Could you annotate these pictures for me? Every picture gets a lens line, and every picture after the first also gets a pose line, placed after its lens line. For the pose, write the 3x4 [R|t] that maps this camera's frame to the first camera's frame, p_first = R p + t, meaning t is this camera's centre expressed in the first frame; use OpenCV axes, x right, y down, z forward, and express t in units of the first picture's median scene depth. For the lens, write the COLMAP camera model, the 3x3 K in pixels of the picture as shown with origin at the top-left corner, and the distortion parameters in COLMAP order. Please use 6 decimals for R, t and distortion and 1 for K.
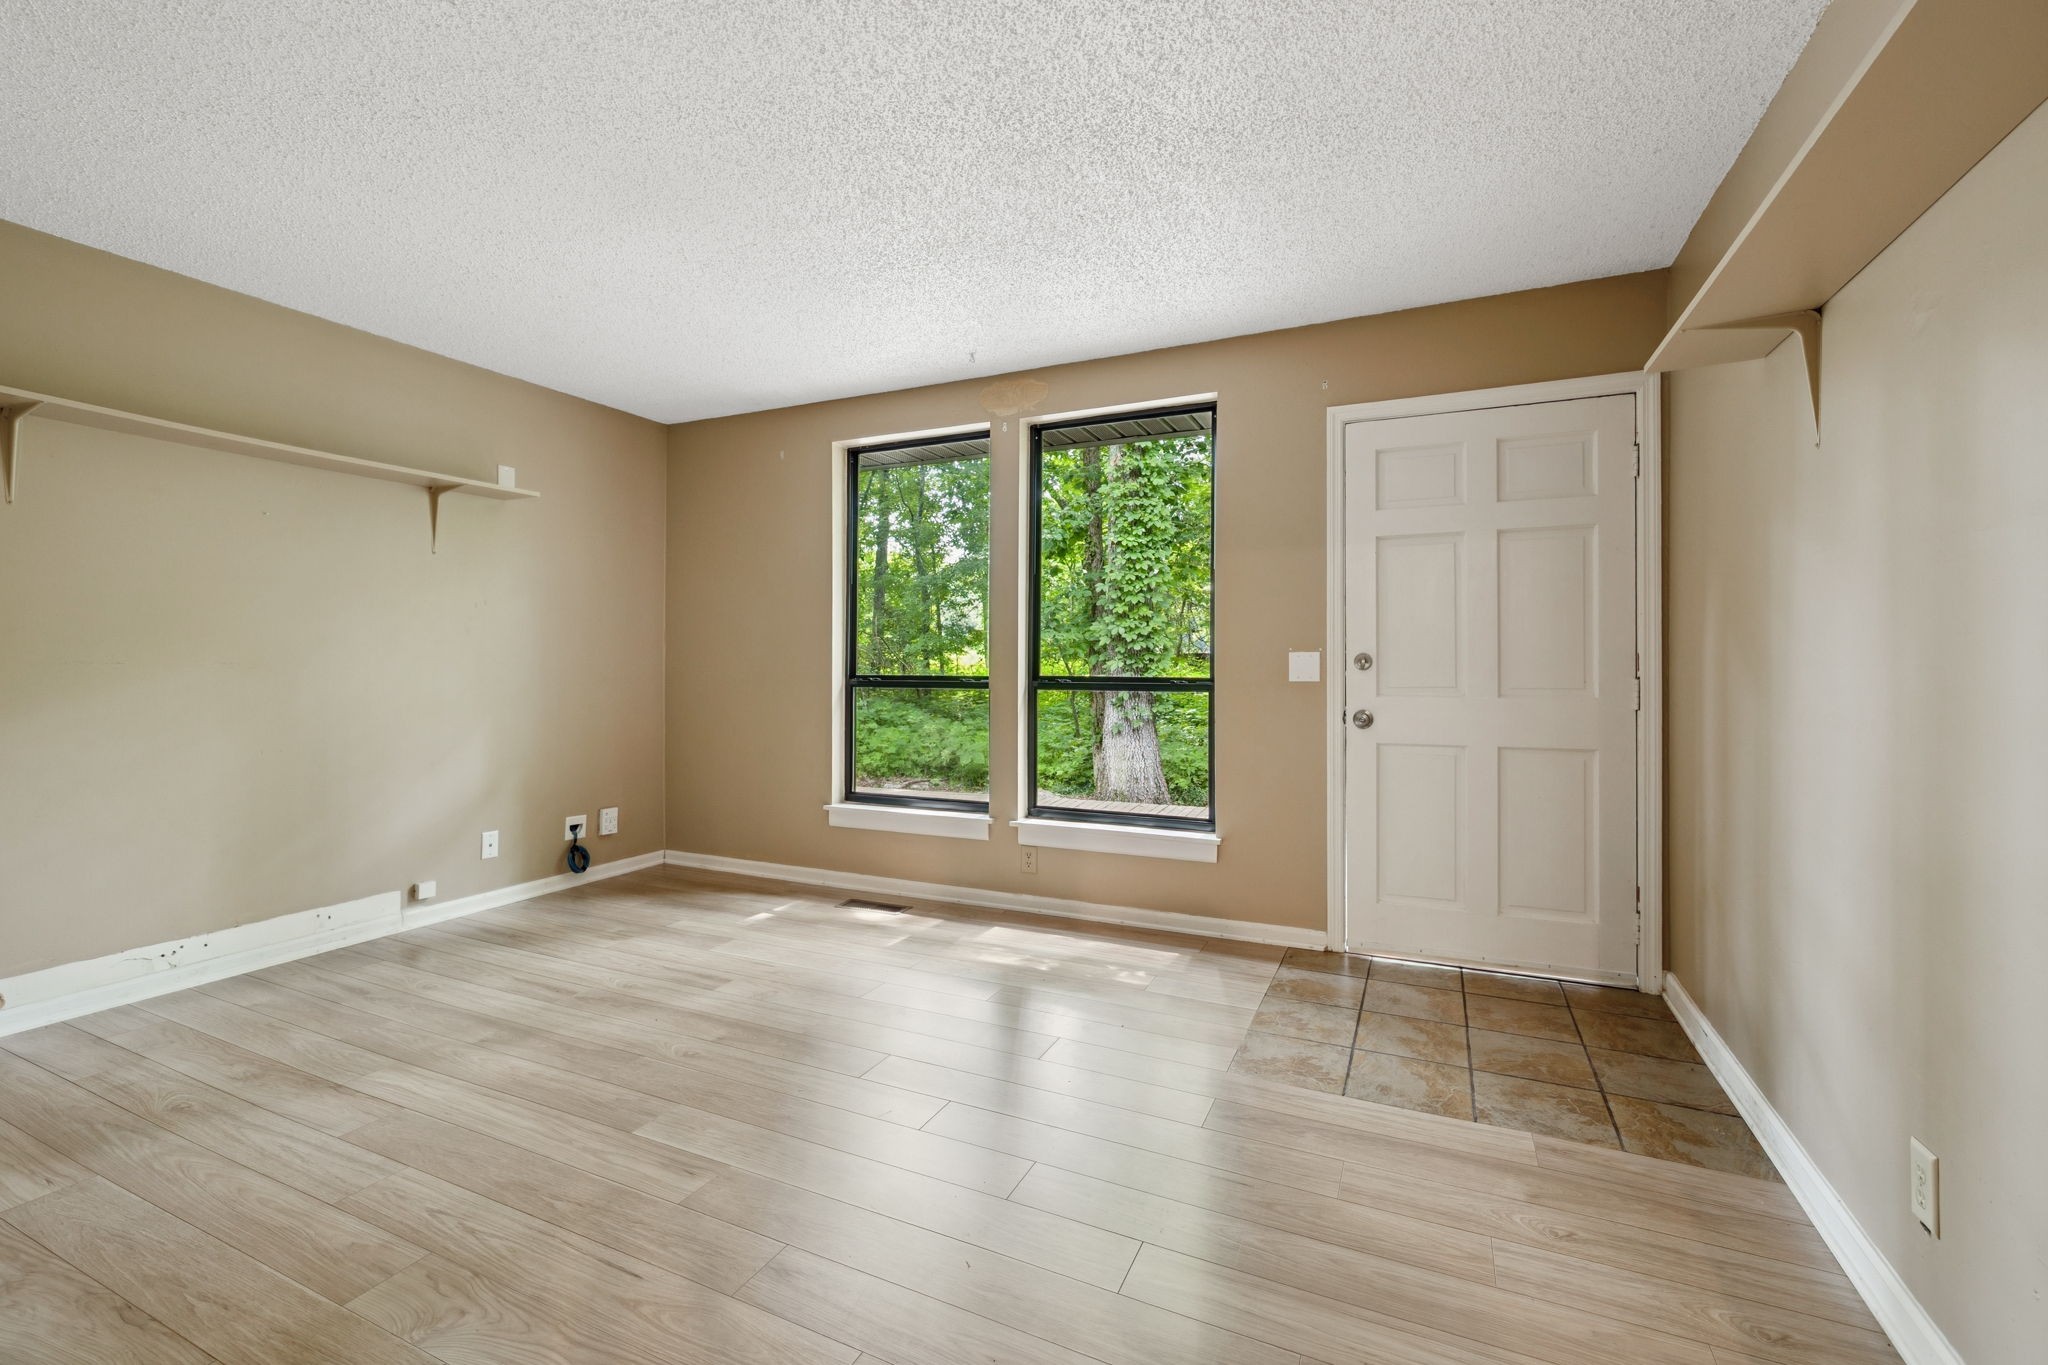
lens RADIAL K [[867.6, 0, 1026.0], [0, 867.6, 679.9], [0, 0, 1]] dist [0.004758, -0.000622]
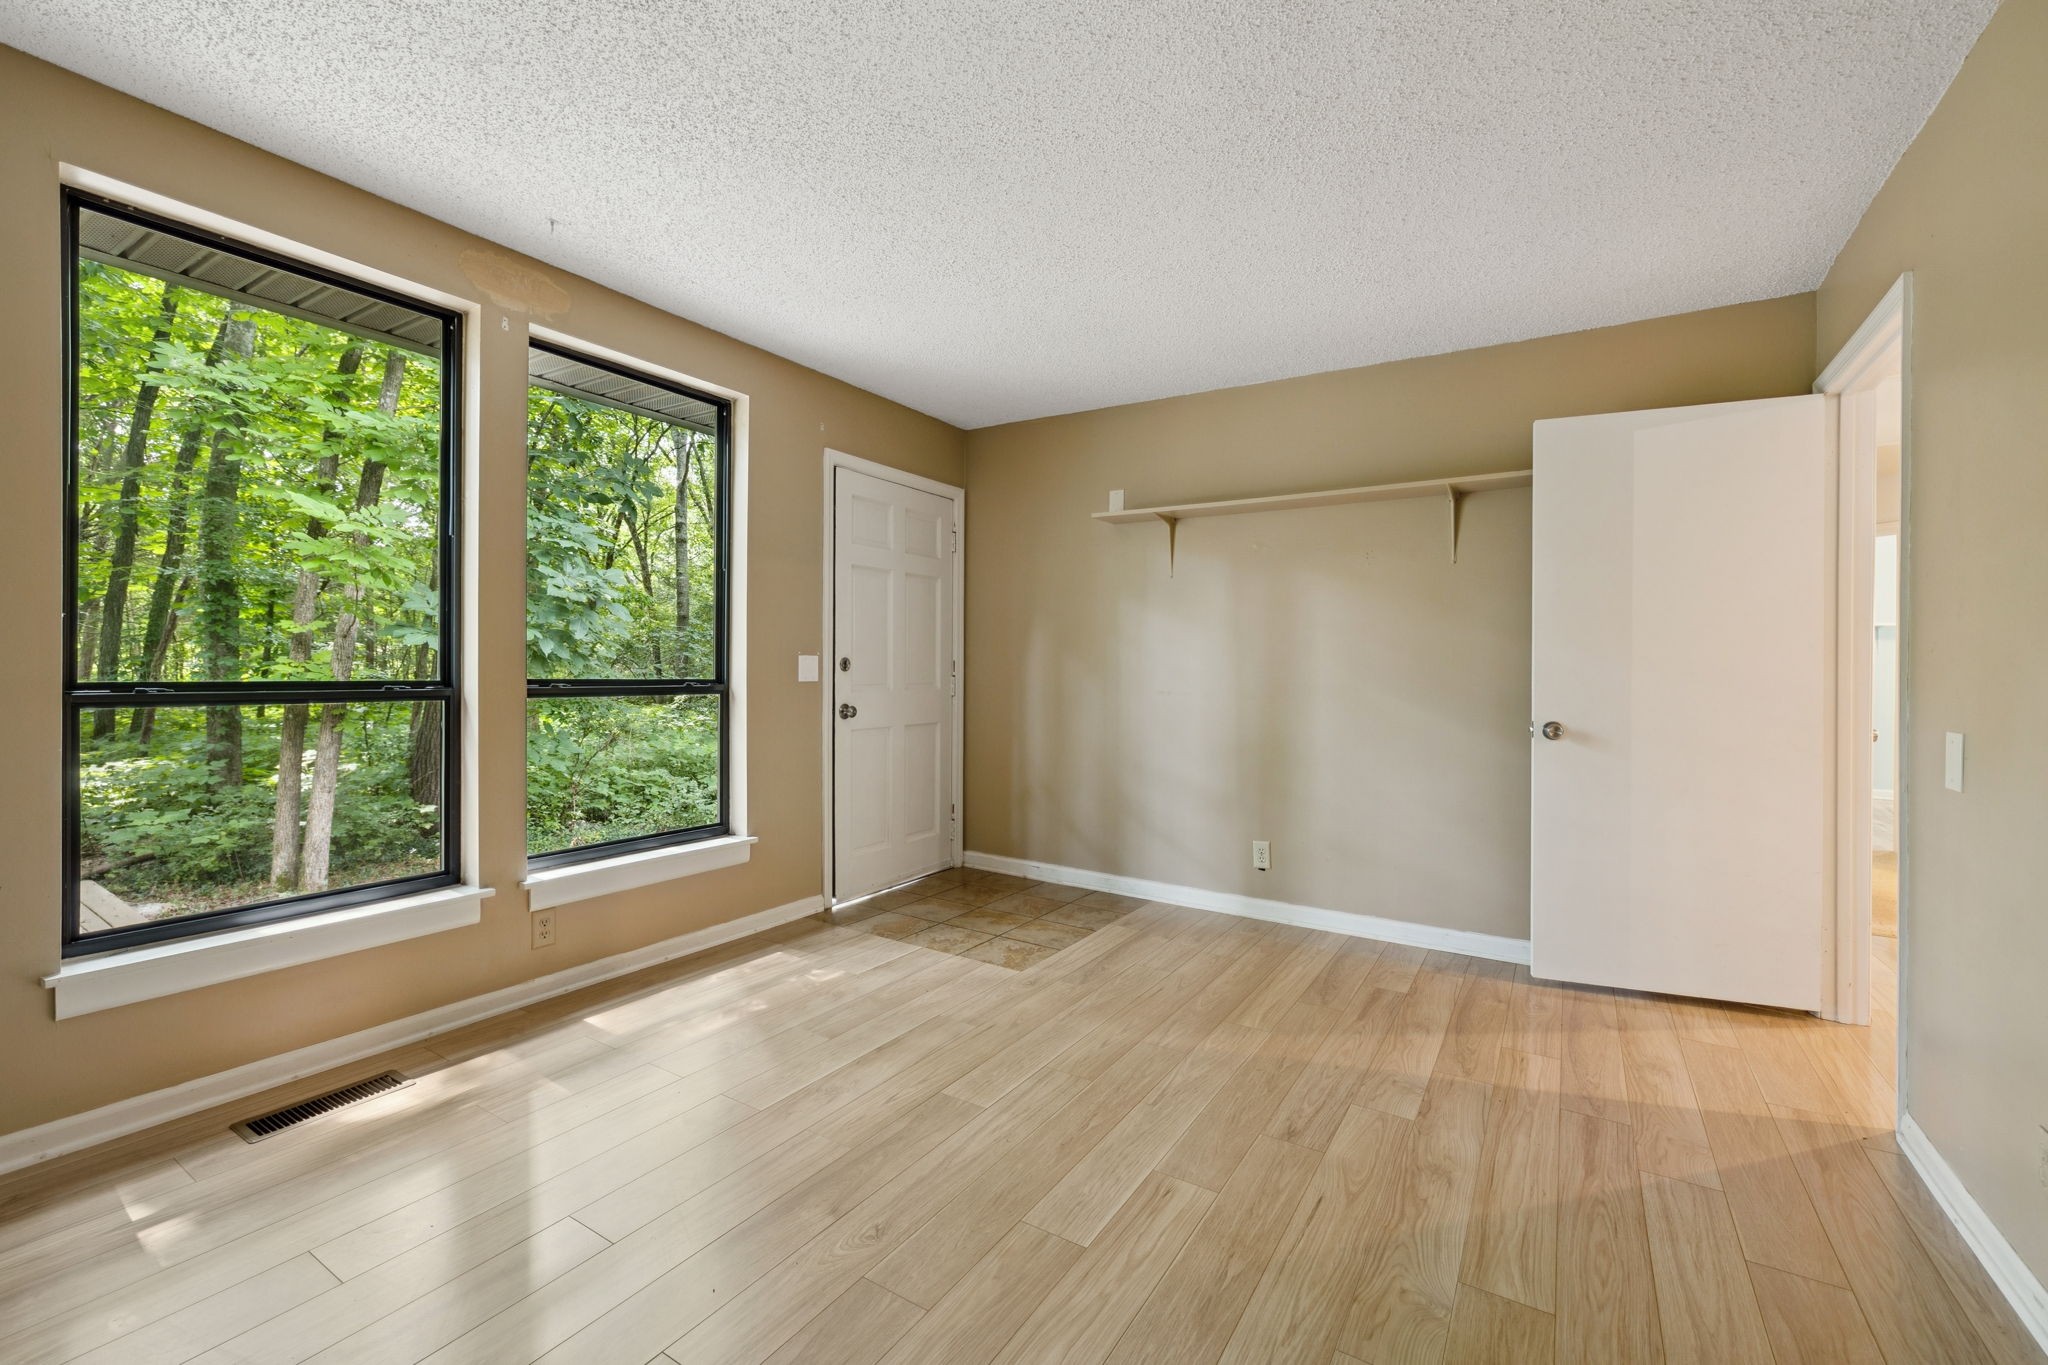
lens RADIAL K [[867.6, 0, 1005.0], [0, 867.6, 682.3], [0, 0, 1]] dist [0.004758, -0.000622]
pose [[0.138083, -0.014453, 0.990315, -0.884010], [0.006253, 0.999886, 0.013721, -0.012311], [-0.990401, 0.004298, 0.138157, 0.674216]]
